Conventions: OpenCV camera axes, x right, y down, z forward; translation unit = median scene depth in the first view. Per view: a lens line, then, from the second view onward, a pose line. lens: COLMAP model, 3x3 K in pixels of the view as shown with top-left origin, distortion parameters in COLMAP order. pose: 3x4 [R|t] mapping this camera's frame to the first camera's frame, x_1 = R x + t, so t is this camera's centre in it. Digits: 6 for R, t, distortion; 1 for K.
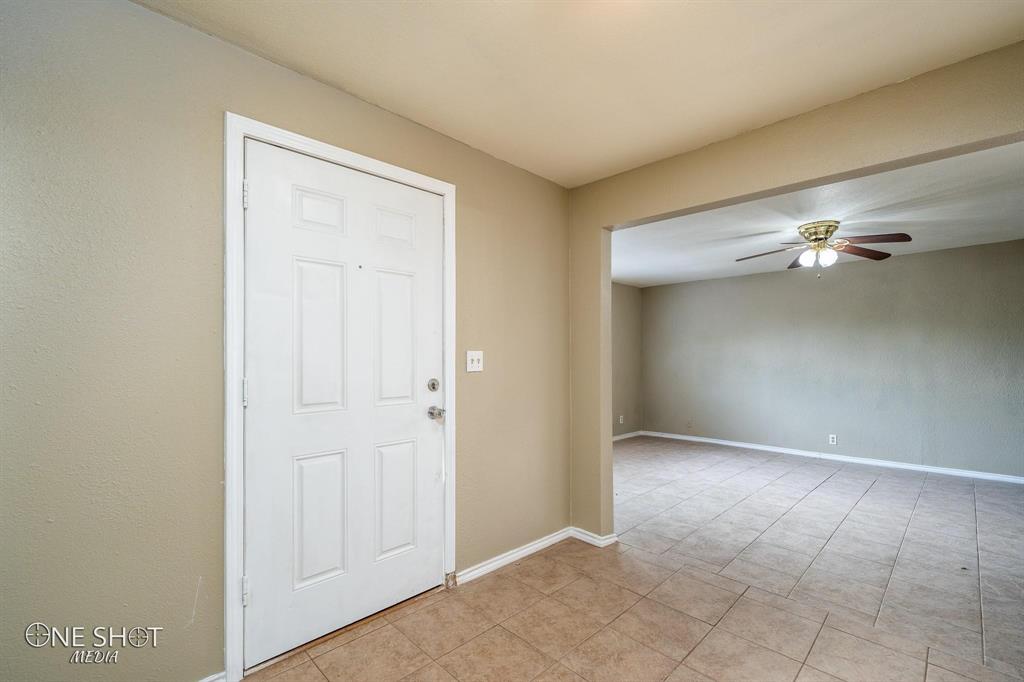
lens RADIAL K [[446.8, 0, 515.0], [0, 446.8, 353.3], [0, 0, 1]] dist [-0.001505, -0.000928]
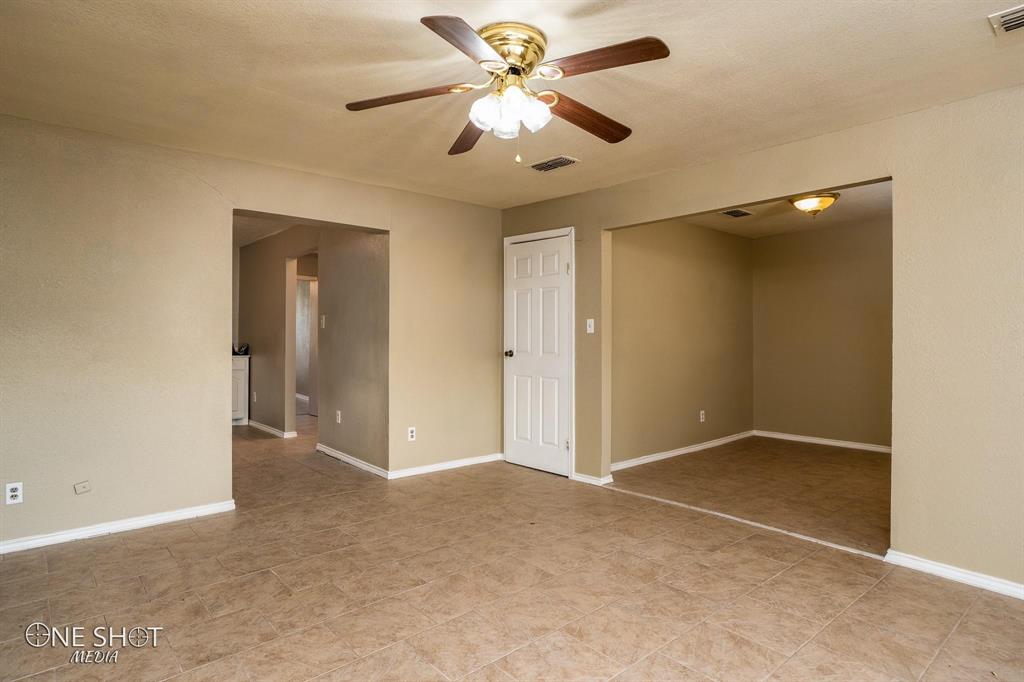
lens RADIAL K [[559.5, 0, 505.4], [0, 559.5, 337.5], [0, 0, 1]] dist [0.005355, 0.000448]
pose [[-0.997852, -0.003701, 0.065408, 1.010253], [-0.003797, 0.999992, -0.001341, 0.027334], [-0.065402, -0.001586, -0.997858, 2.440765]]
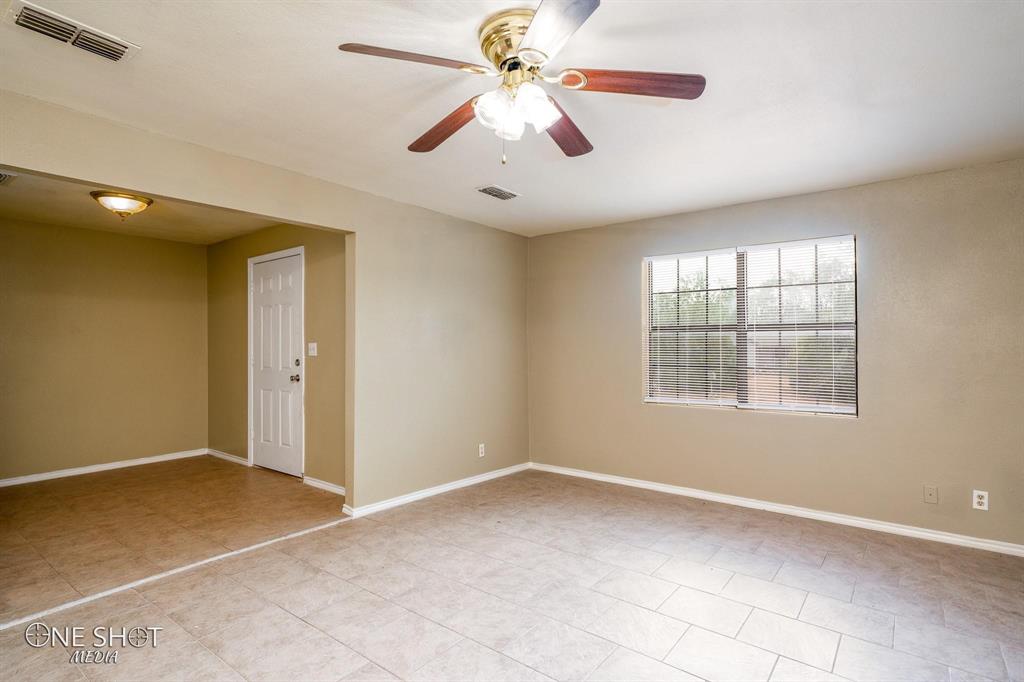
lens RADIAL K [[516.8, 0, 508.9], [0, 516.8, 335.8], [0, 0, 1]] dist [0.001749, -0.000312]
pose [[0.127424, -0.019413, -0.991658, 1.809057], [0.011080, 0.999774, -0.018149, 0.010151], [0.991786, -0.008675, 0.127610, 1.443048]]
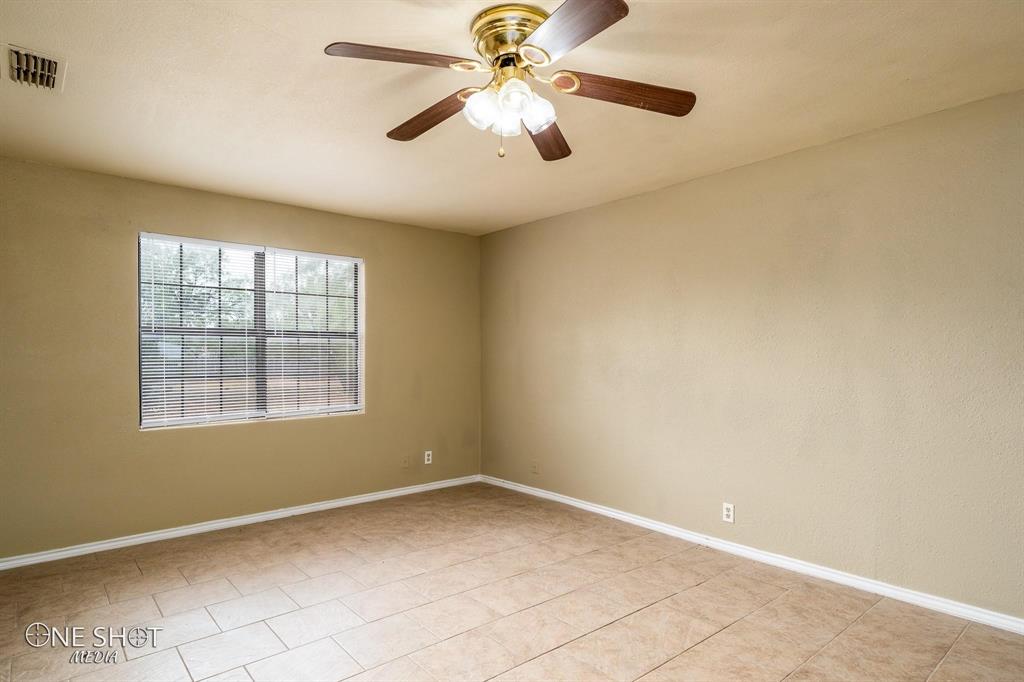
lens RADIAL K [[559.5, 0, 515.8], [0, 559.5, 349.5], [0, 0, 1]] dist [0.005355, 0.000448]
pose [[0.997815, 0.001633, -0.066046, 1.120375], [-0.001381, 0.999992, 0.003848, 0.005879], [0.066052, -0.003749, 0.997809, 0.742989]]
